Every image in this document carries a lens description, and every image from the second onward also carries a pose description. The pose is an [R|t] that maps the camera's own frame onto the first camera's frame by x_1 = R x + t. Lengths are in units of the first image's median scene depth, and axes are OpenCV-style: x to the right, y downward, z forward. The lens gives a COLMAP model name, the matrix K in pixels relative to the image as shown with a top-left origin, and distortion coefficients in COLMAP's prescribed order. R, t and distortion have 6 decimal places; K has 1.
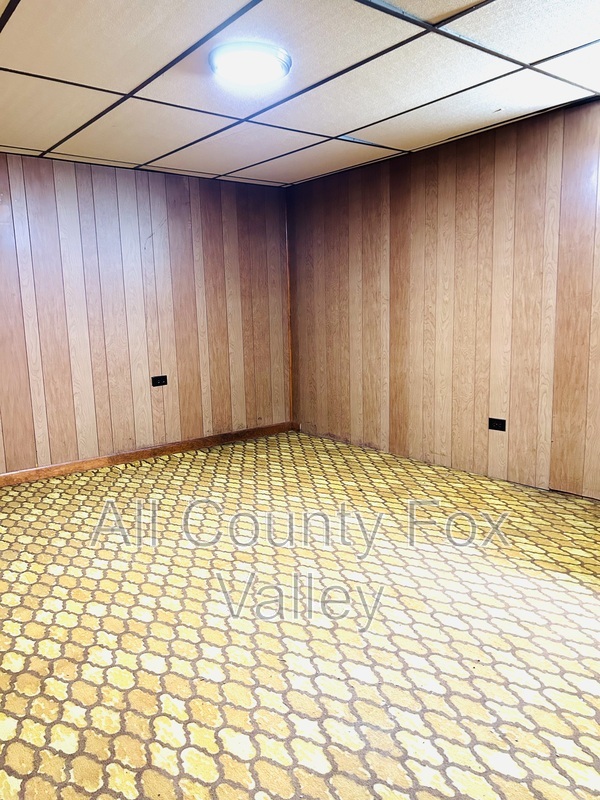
lens RADIAL K [[601.8, 0, 300.0], [0, 601.8, 400.0], [0, 0, 1]] dist [0.092002, -0.088345]
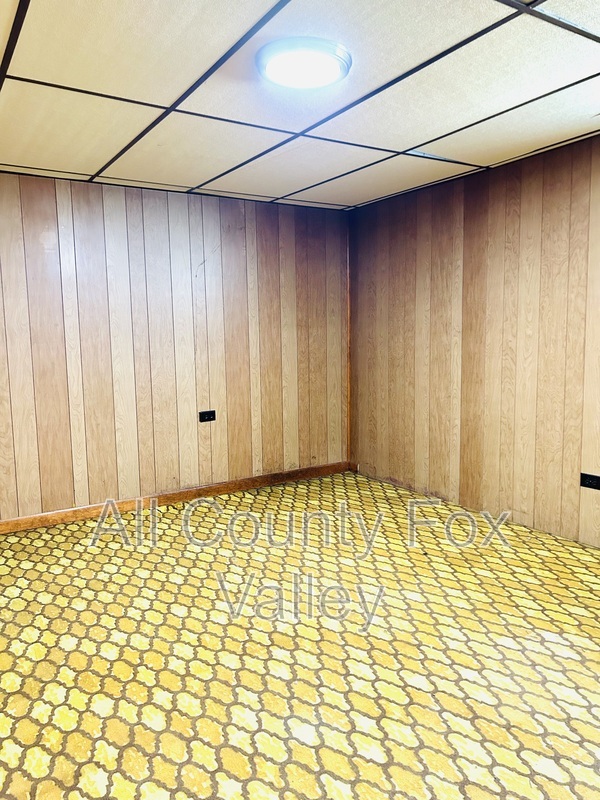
lens RADIAL K [[601.8, 0, 300.0], [0, 601.8, 400.0], [0, 0, 1]] dist [0.092002, -0.088345]
pose [[0.994142, 0.021227, -0.105976, 0.009165], [-0.025322, 0.998978, -0.037443, -0.028504], [0.105072, 0.039907, 0.993664, 0.100476]]
